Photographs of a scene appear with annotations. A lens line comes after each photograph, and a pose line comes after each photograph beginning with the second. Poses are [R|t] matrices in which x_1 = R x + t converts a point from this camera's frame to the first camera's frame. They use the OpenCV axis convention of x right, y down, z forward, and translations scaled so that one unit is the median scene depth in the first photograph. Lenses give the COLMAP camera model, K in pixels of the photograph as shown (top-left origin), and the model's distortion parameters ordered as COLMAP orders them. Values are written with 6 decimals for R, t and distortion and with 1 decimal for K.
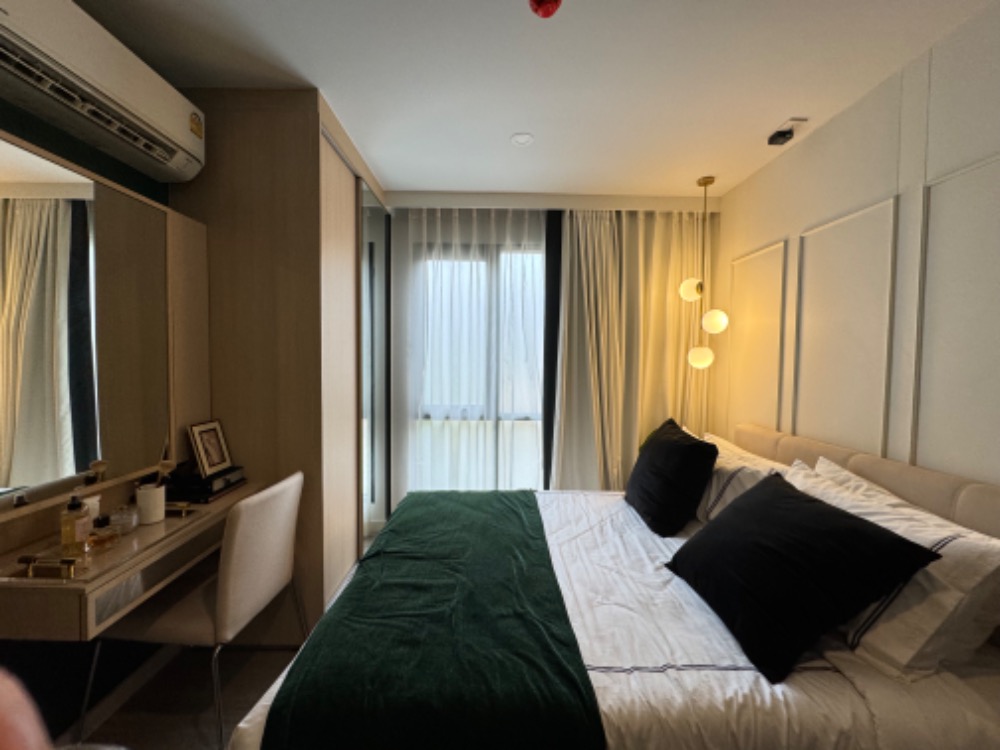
lens RADIAL K [[400.2, 0, 500.0], [0, 400.2, 375.0], [0, 0, 1]] dist [0.000953, 0.000195]
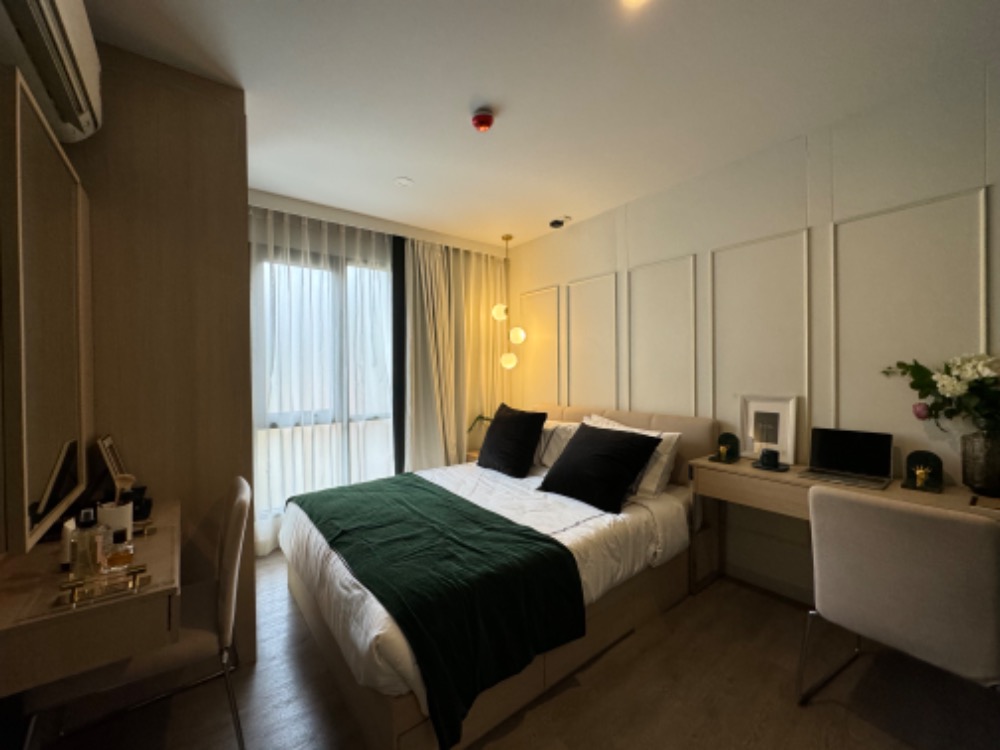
lens RADIAL K [[400.2, 0, 500.0], [0, 400.2, 375.0], [0, 0, 1]] dist [0.000953, 0.000195]
pose [[0.797174, -0.028769, 0.603064, -0.380468], [0.045762, 0.998870, -0.012841, 0.024114], [-0.602013, 0.037834, 0.797590, -0.107729]]
